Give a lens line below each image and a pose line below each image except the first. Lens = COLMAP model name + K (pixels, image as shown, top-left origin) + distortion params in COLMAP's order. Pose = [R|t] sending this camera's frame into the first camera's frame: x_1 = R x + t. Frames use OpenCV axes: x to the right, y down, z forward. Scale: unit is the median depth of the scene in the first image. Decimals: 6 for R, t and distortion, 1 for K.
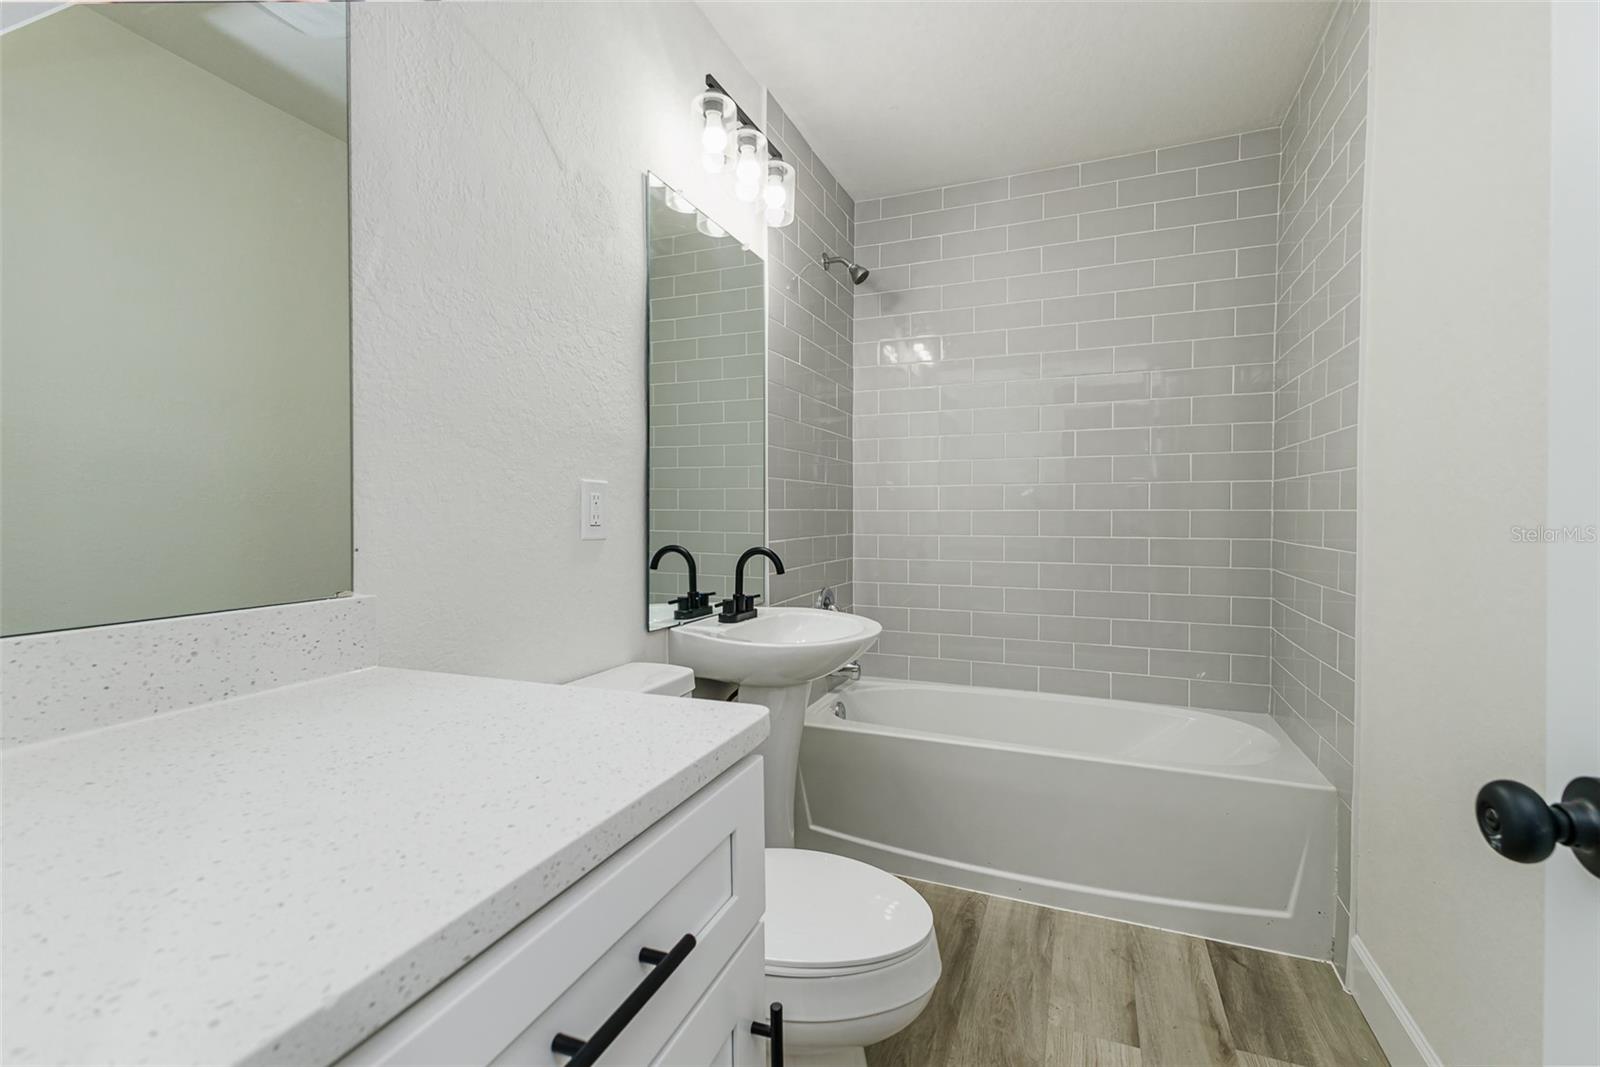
lens RADIAL K [[695.5, 0, 803.9], [0, 695.5, 523.5], [0, 0, 1]] dist [0.006945, -0.000687]
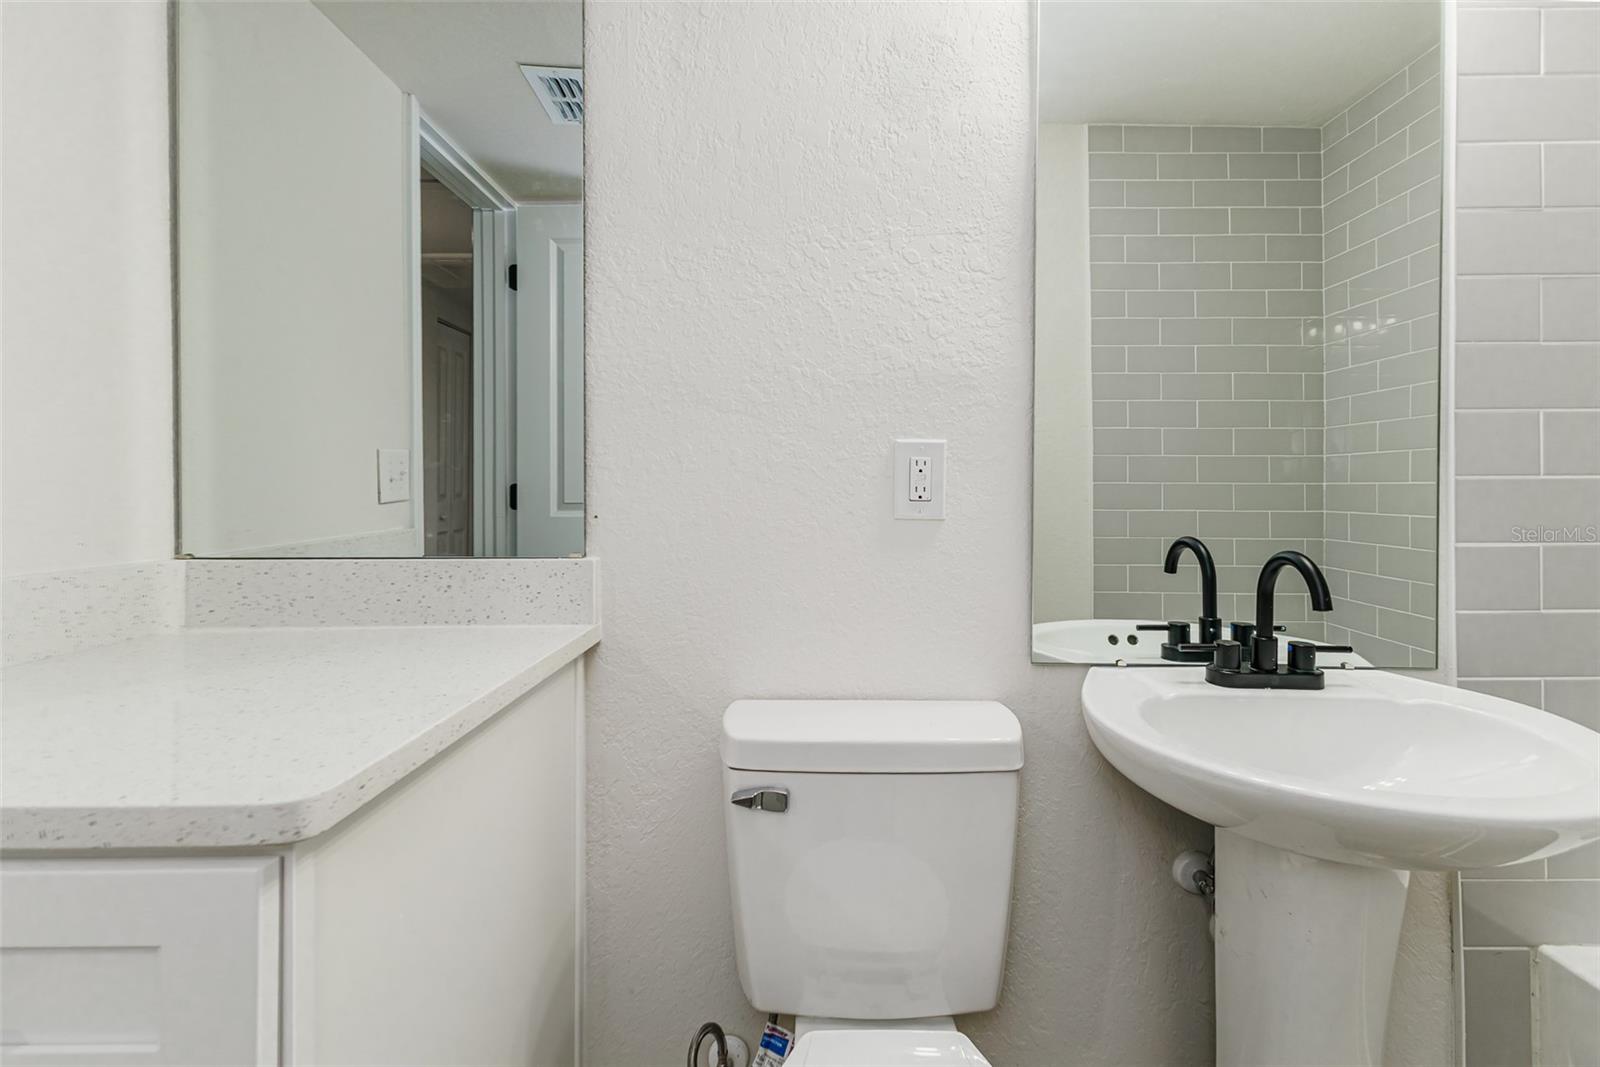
lens RADIAL K [[695.5, 0, 812.4], [0, 695.5, 496.9], [0, 0, 1]] dist [0.006945, -0.000687]
pose [[0.374416, 0.004471, -0.927250, 0.373607], [-0.015192, 0.999884, -0.001313, 0.001843], [0.927136, 0.014578, 0.374440, 0.663037]]
